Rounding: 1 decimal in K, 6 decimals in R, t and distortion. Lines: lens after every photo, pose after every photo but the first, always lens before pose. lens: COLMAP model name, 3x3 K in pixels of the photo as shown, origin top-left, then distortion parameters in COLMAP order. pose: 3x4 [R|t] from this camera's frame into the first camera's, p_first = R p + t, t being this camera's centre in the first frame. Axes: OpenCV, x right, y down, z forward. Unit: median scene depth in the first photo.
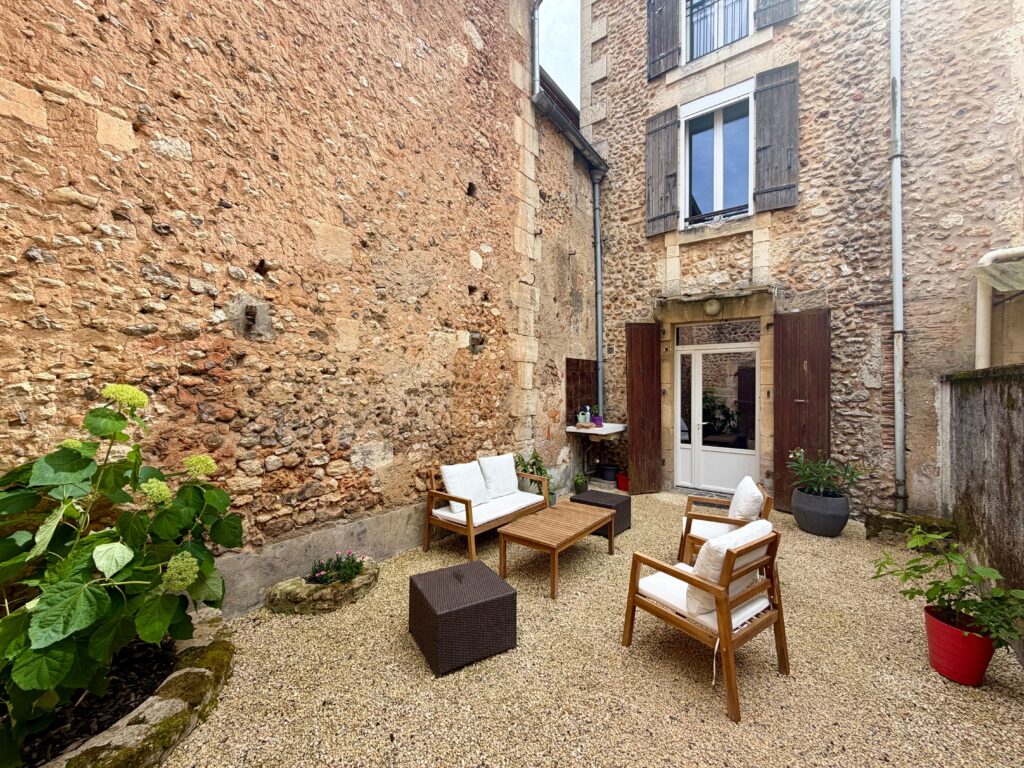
lens RADIAL K [[403.7, 0, 509.6], [0, 403.7, 385.2], [0, 0, 1]] dist [-0.000385, -0.000147]
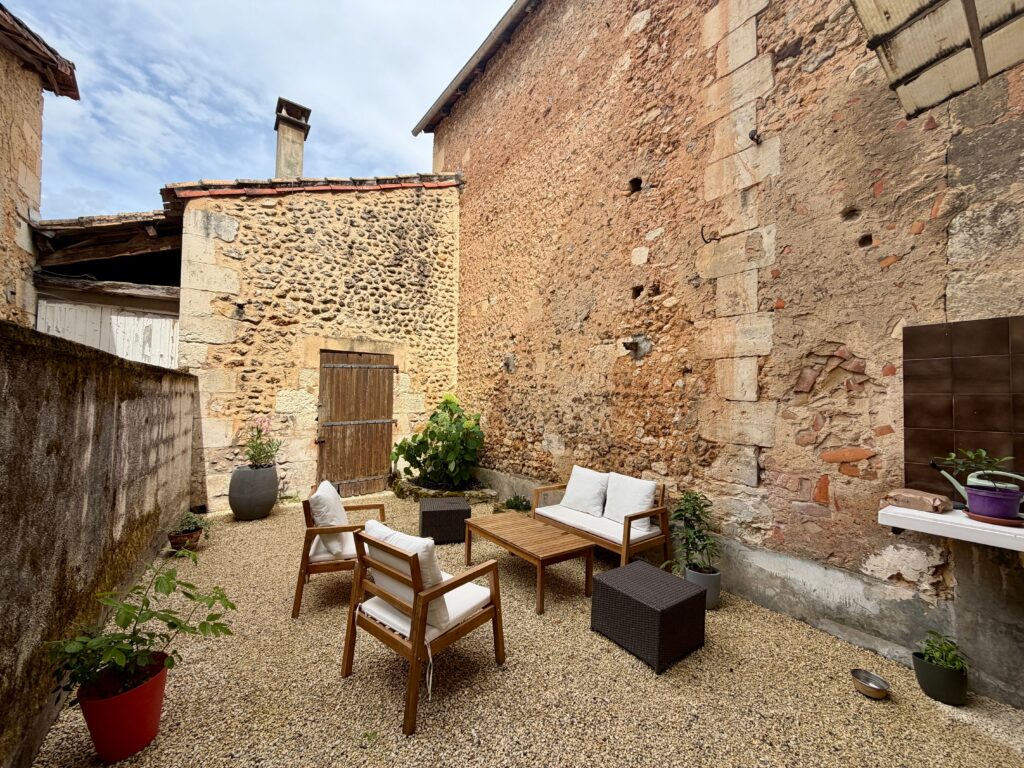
lens RADIAL K [[403.7, 0, 501.8], [0, 403.7, 385.6], [0, 0, 1]] dist [-0.000385, -0.000147]
pose [[-0.268575, -0.044968, -0.962209, 0.985216], [-0.021916, 0.998936, -0.040567, 0.026411], [0.963010, 0.010192, -0.269274, 1.093033]]
